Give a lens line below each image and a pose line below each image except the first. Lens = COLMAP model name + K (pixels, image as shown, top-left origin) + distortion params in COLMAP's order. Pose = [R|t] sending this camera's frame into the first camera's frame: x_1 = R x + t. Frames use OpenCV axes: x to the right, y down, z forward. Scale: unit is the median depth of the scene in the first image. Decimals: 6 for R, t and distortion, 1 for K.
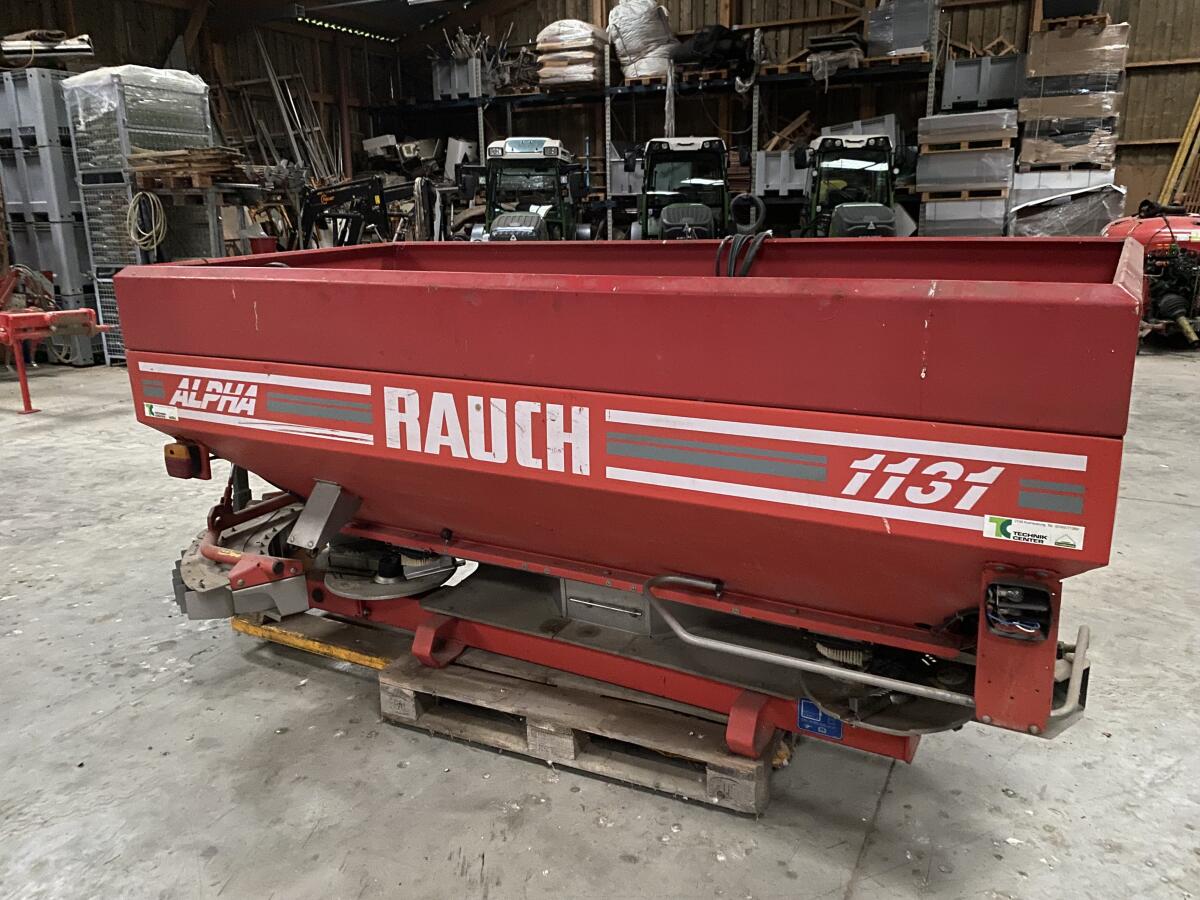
lens RADIAL K [[934.2, 0, 600.0], [0, 934.2, 450.0], [0, 0, 1]] dist [0.007236, -0.009452]
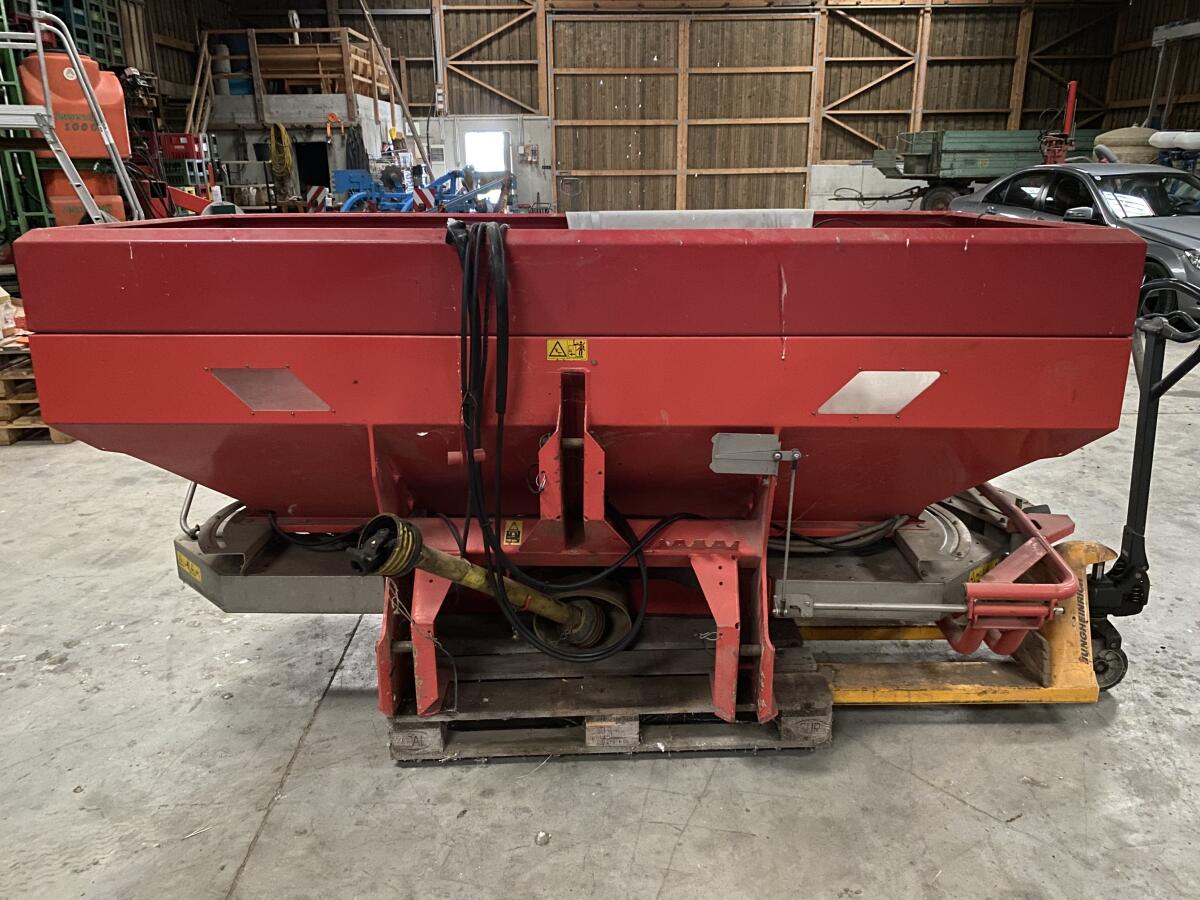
lens RADIAL K [[934.2, 0, 600.0], [0, 934.2, 450.0], [0, 0, 1]] dist [0.007236, -0.009452]
pose [[-0.883793, 0.166272, -0.437336, 0.133669], [-0.095182, 0.851284, 0.516000, -0.144473], [0.458094, 0.497663, -0.736533, 0.520839]]
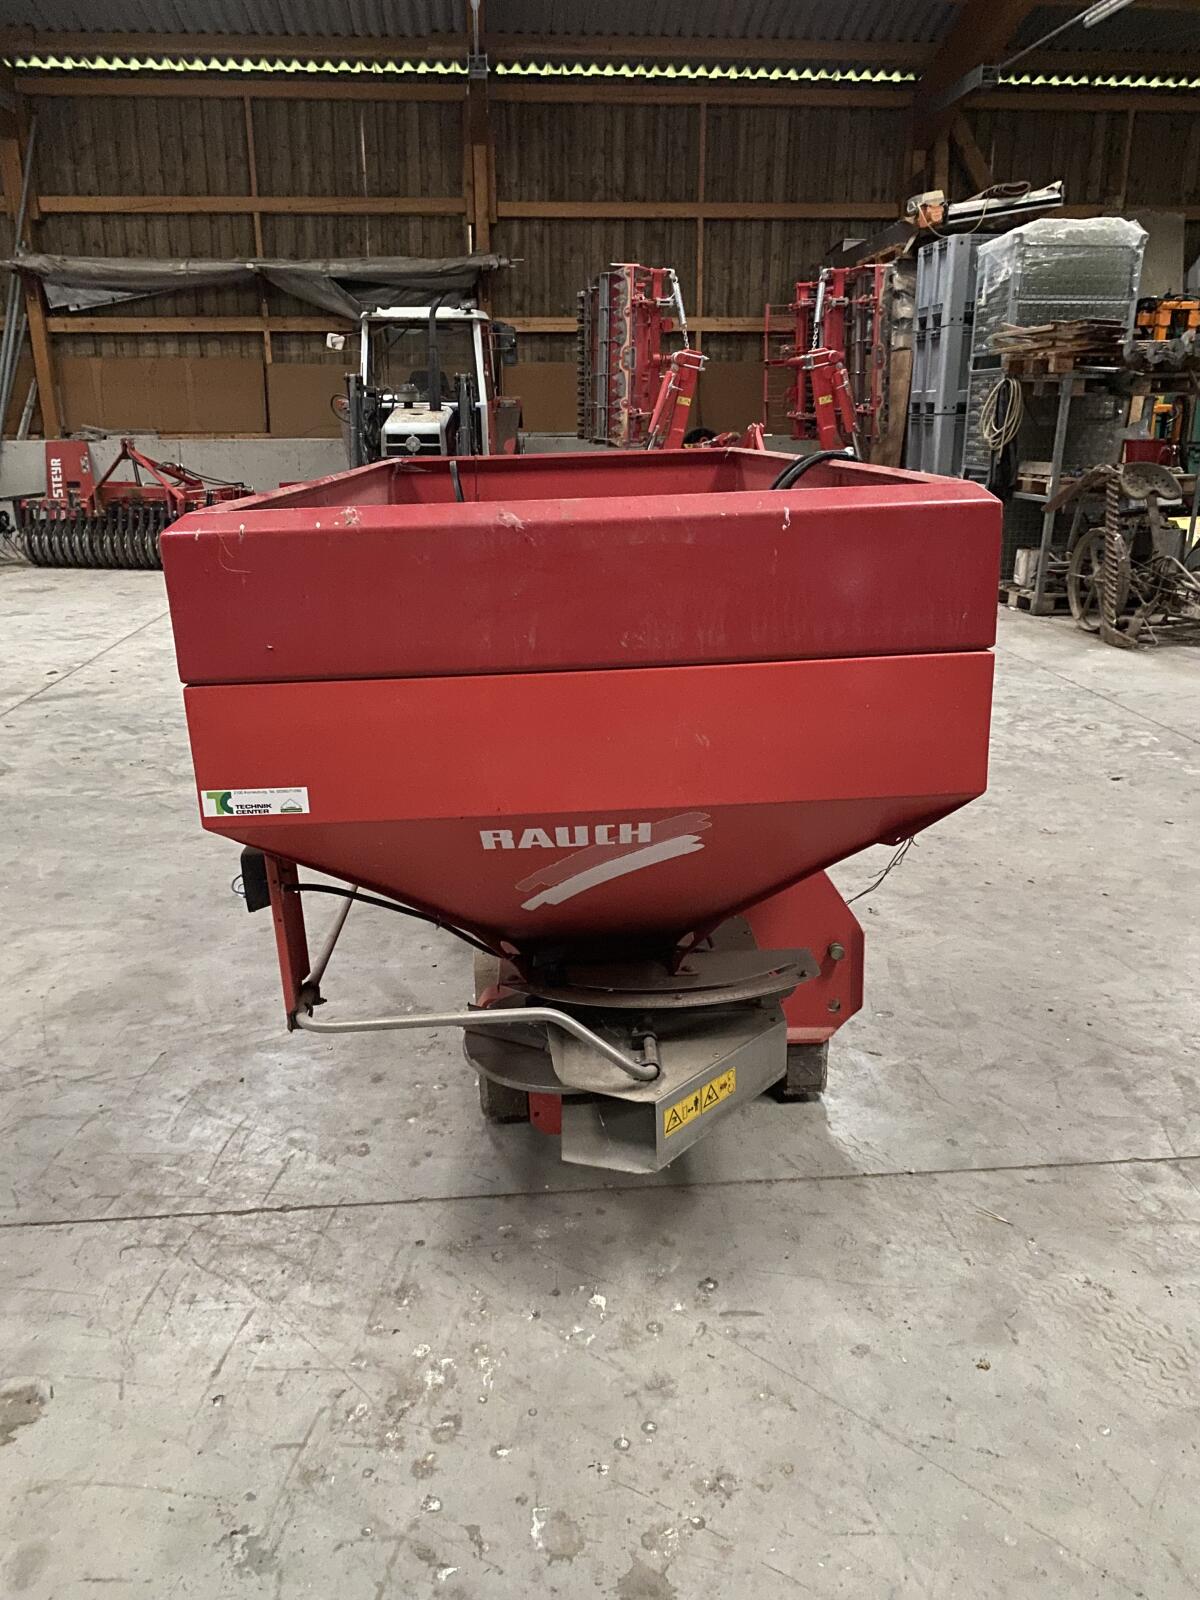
lens RADIAL K [[1245.6, 0, 600.0], [0, 1245.6, 800.0], [0, 0, 1]] dist [0.007236, -0.009452]
pose [[0.538844, 0.263638, -0.800089, 0.283028], [-0.213945, 0.961455, 0.172722, -0.031570], [0.814785, 0.078105, 0.574477, 0.104498]]
